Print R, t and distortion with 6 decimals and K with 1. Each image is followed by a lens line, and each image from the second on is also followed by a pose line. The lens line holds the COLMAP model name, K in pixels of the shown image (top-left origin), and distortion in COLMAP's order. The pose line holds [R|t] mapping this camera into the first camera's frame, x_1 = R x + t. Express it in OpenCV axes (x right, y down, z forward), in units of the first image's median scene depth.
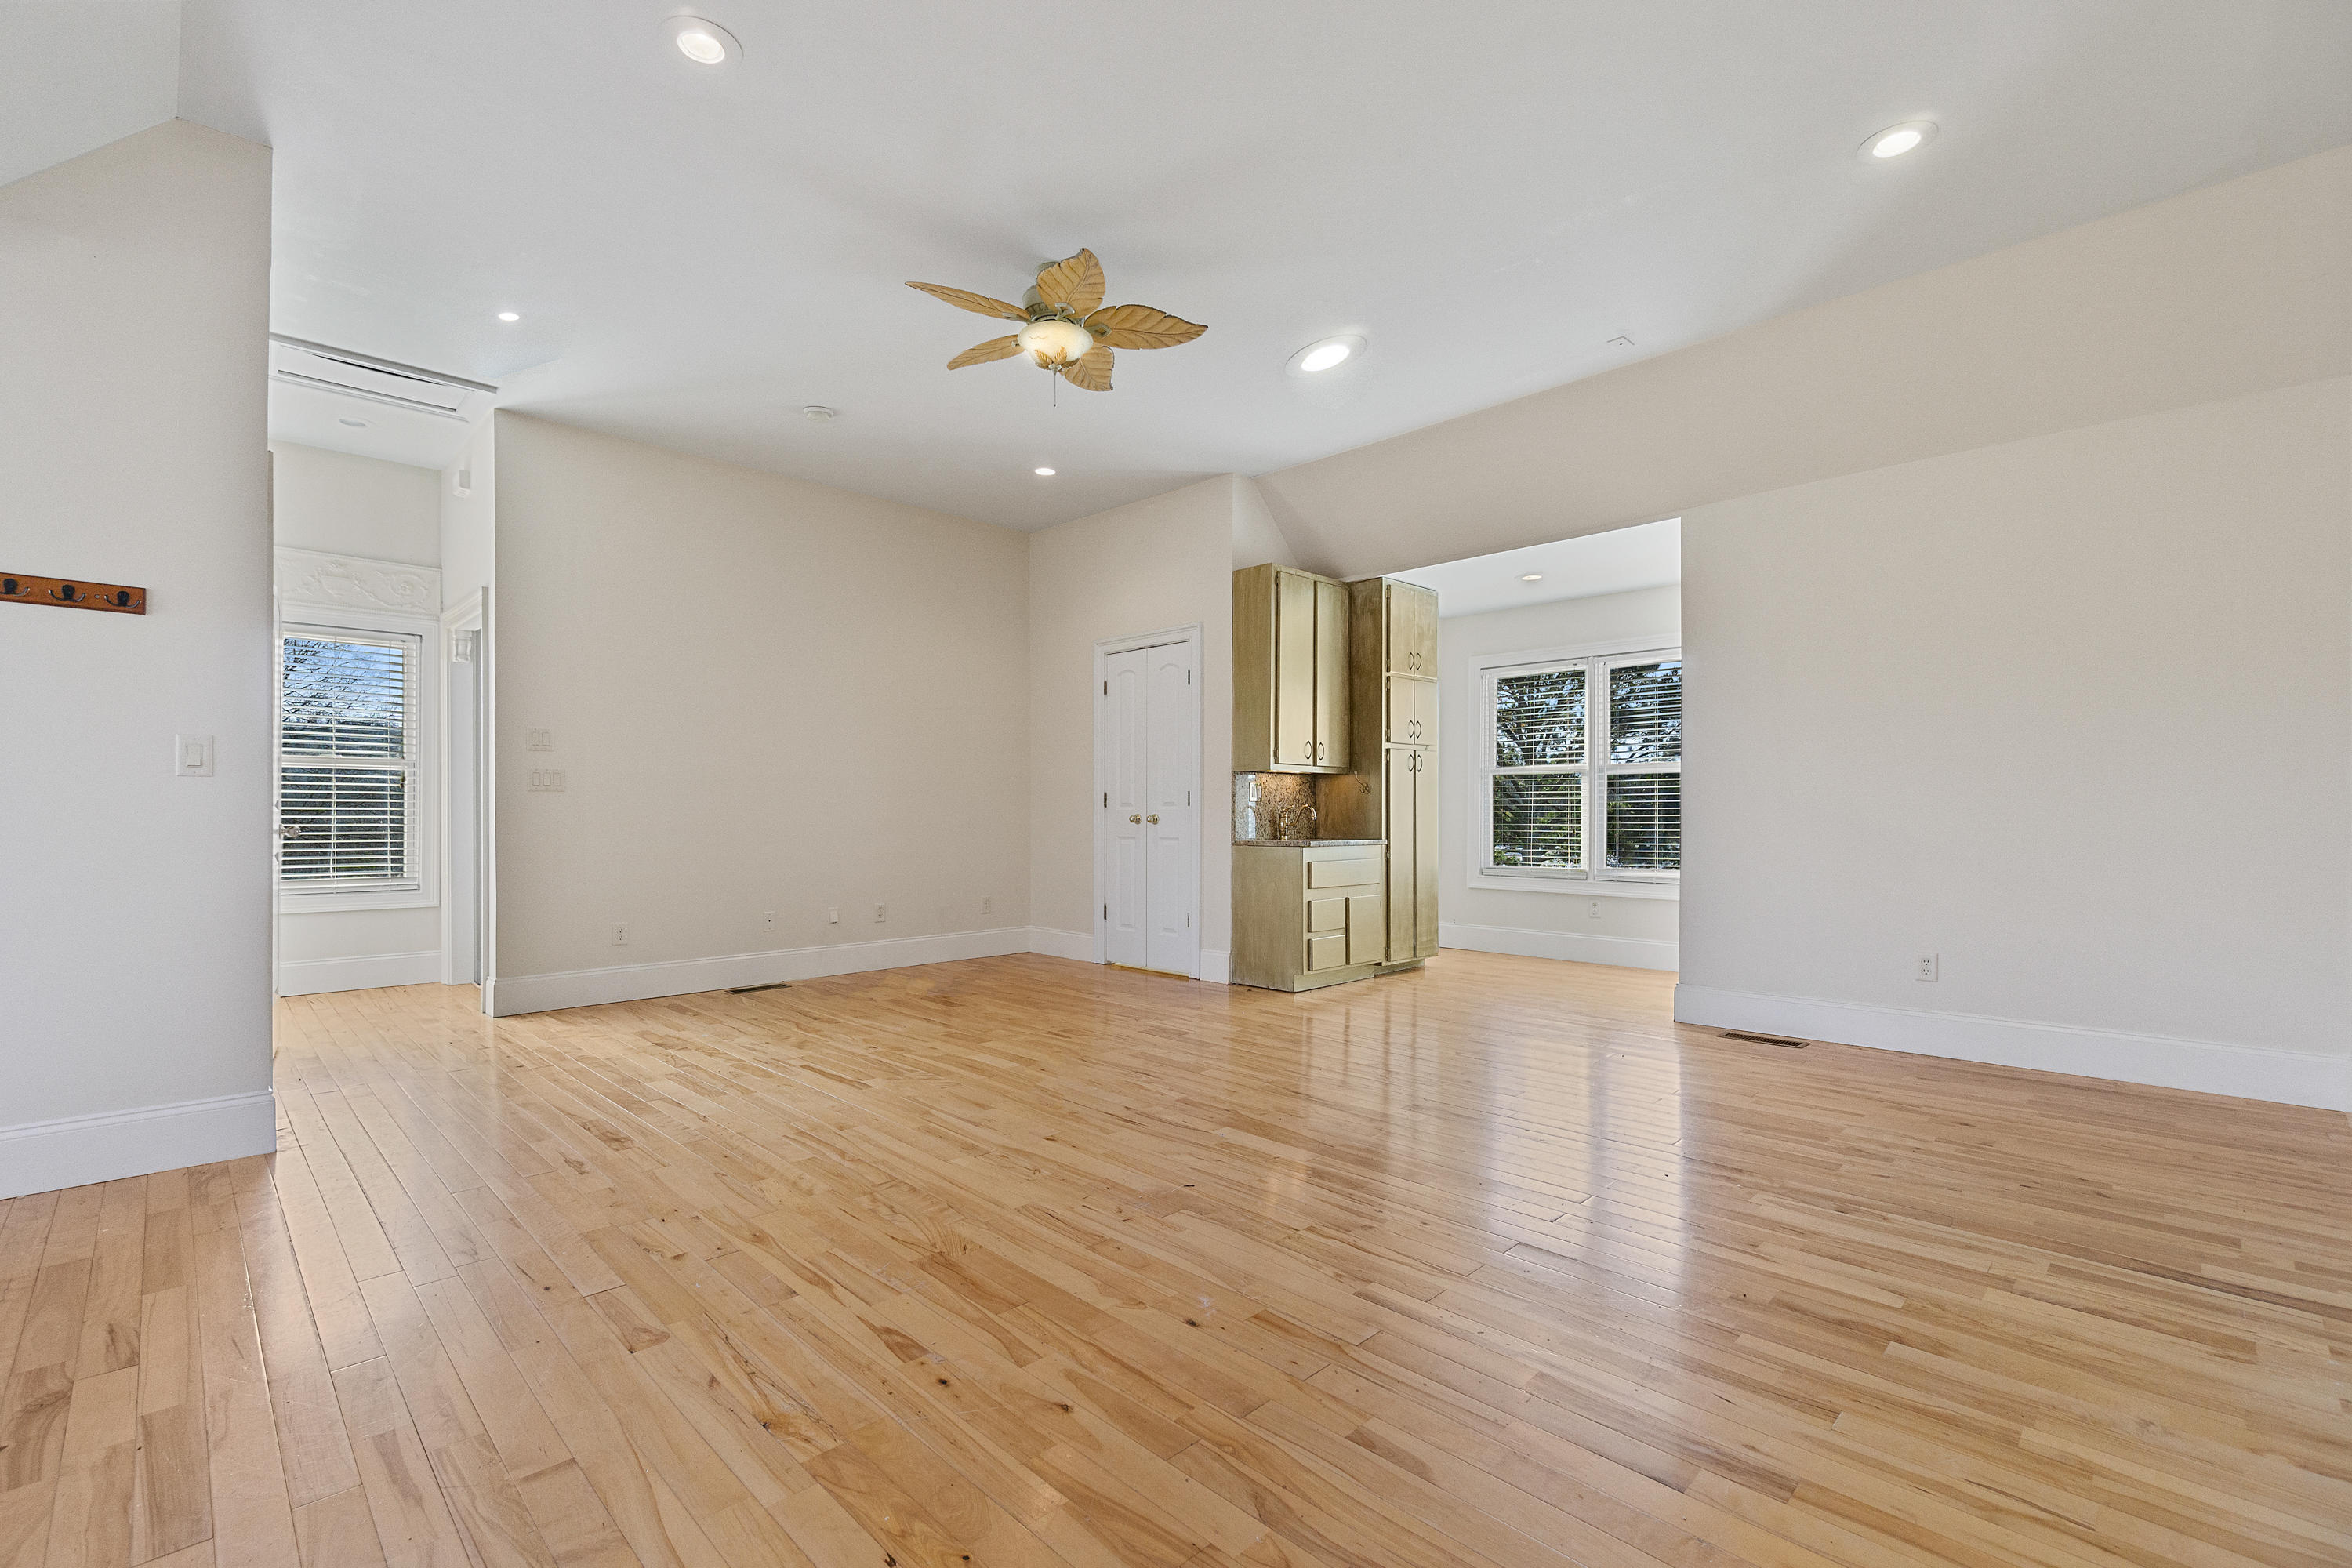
lens RADIAL K [[1038.6, 0, 1148.3], [0, 1038.6, 783.0], [0, 0, 1]] dist [-0.020247, 0.009752]
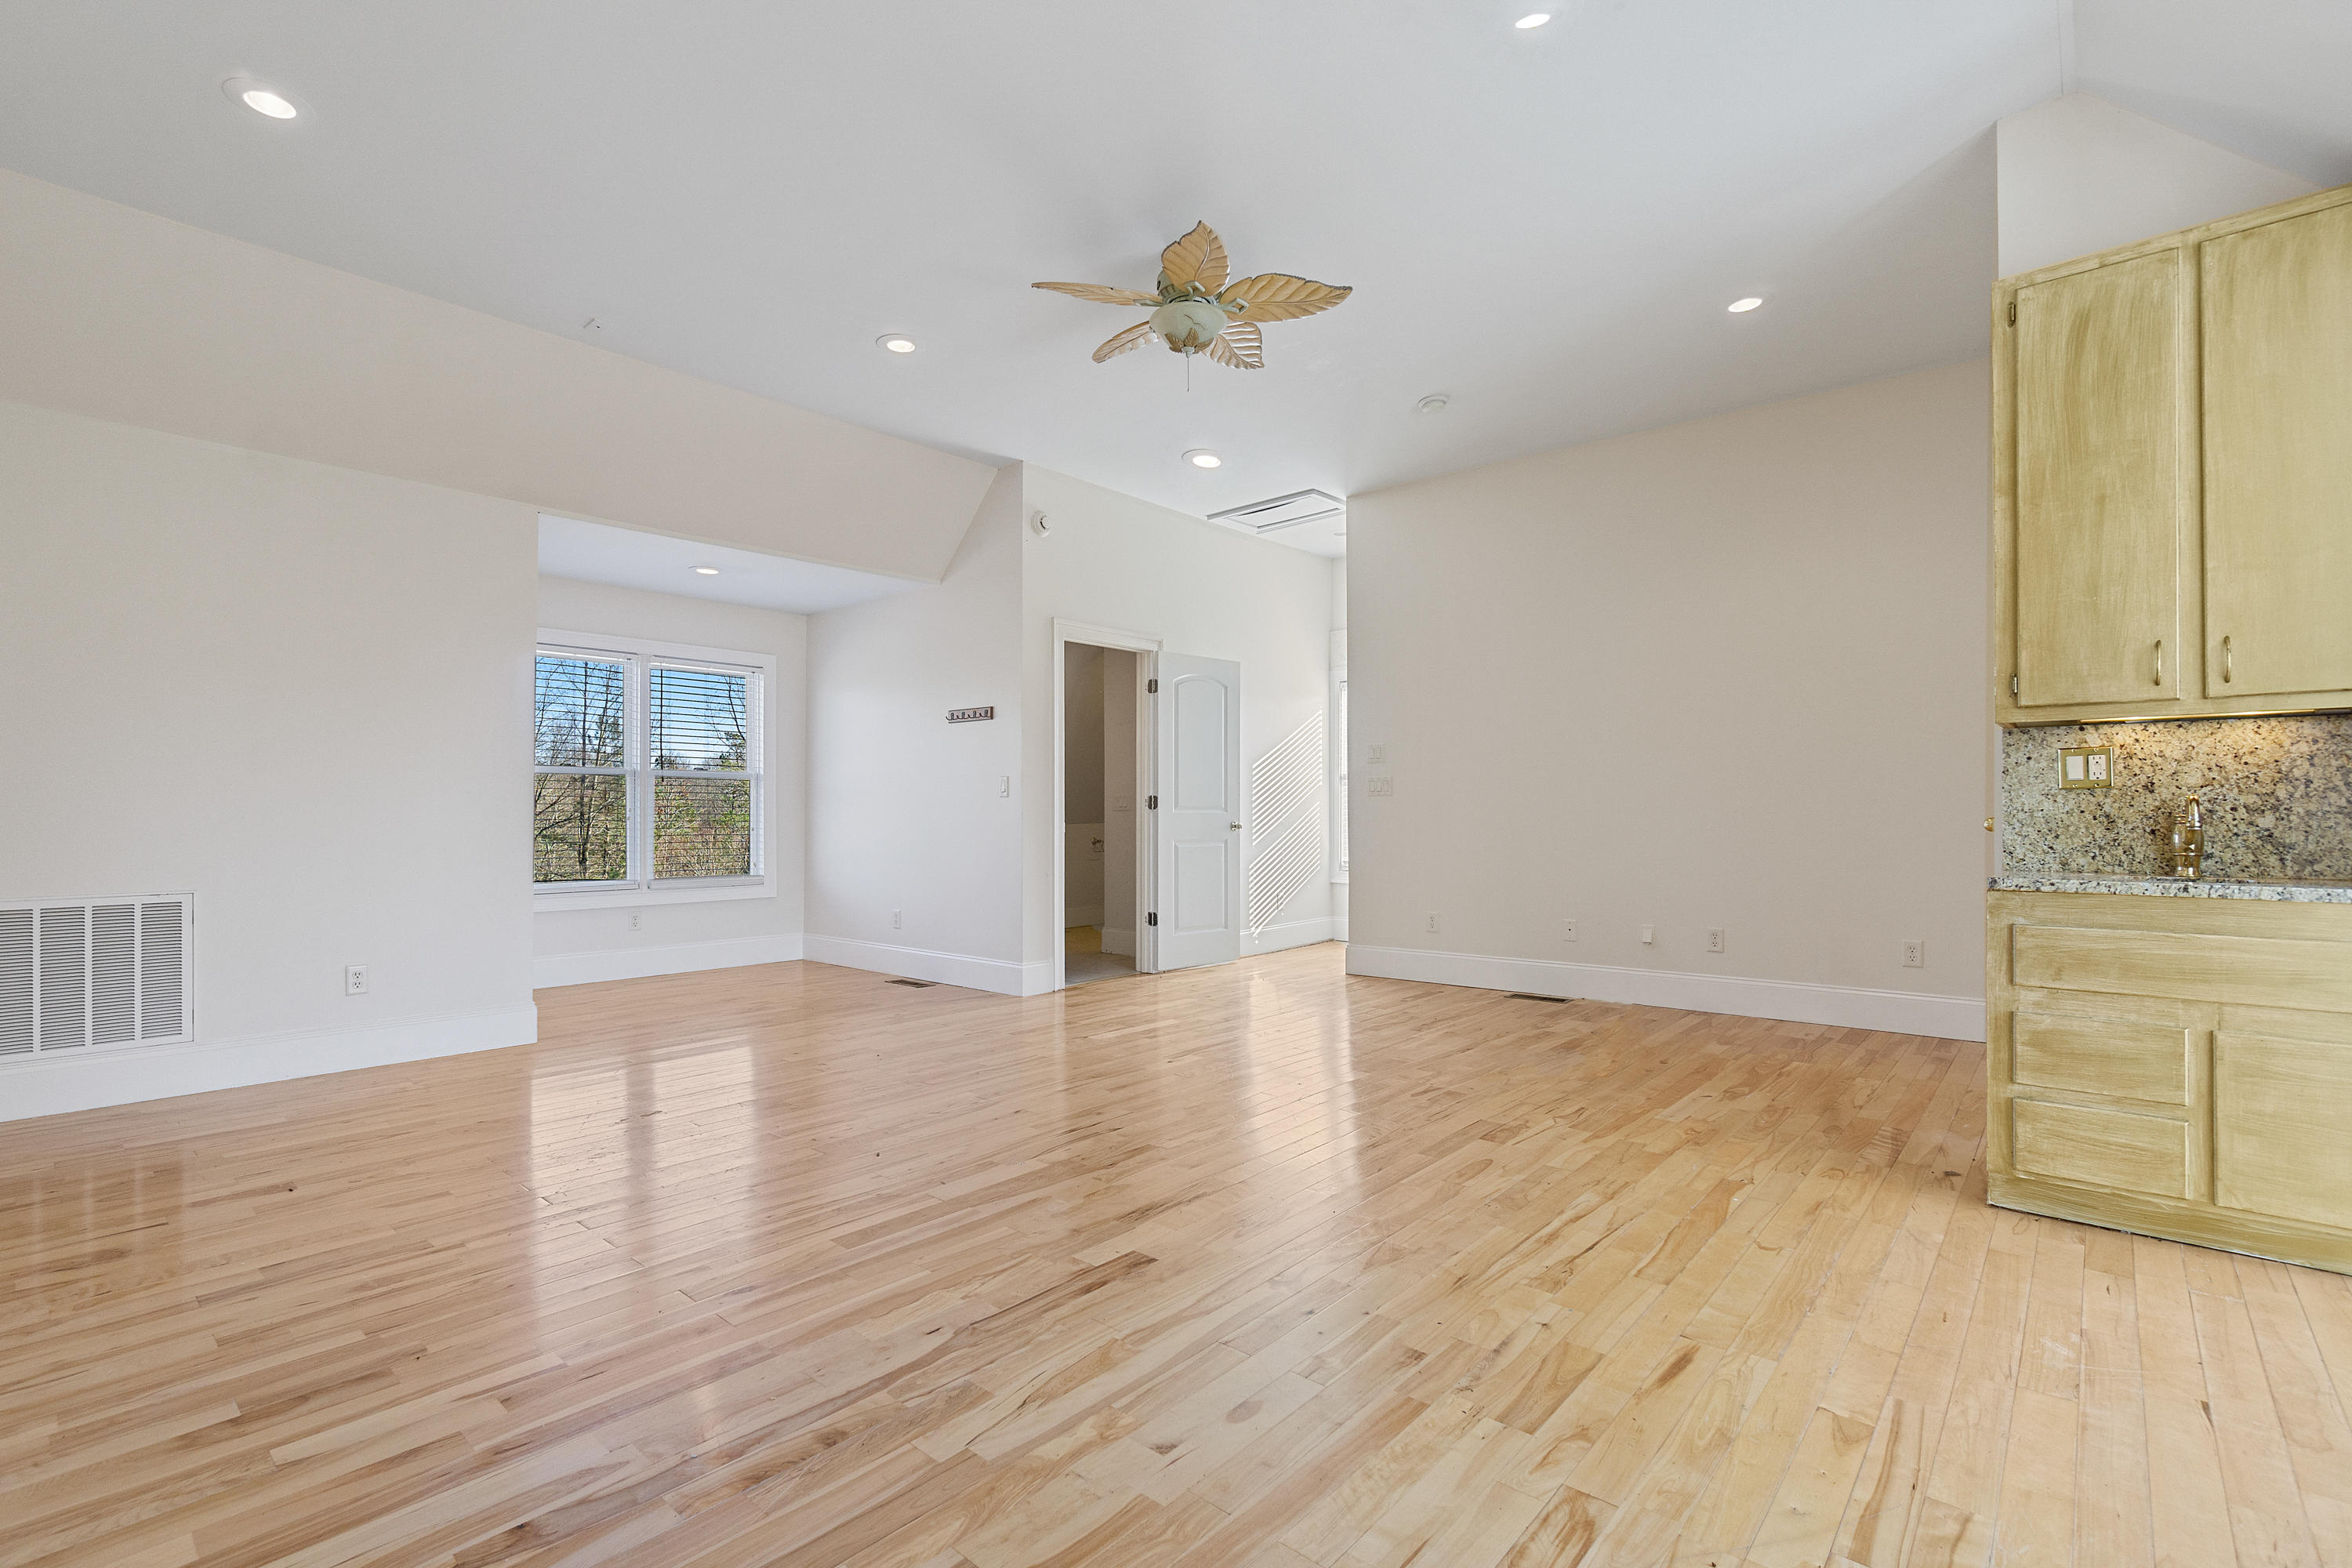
lens RADIAL K [[1035.0, 0, 1135.6], [0, 1035.0, 806.6], [0, 0, 1]] dist [-0.001338, -0.000125]
pose [[0.072420, -0.005226, -0.997361, 1.053127], [0.032583, 0.999465, -0.002871, 0.023571], [0.996842, -0.032289, 0.072551, 1.083077]]
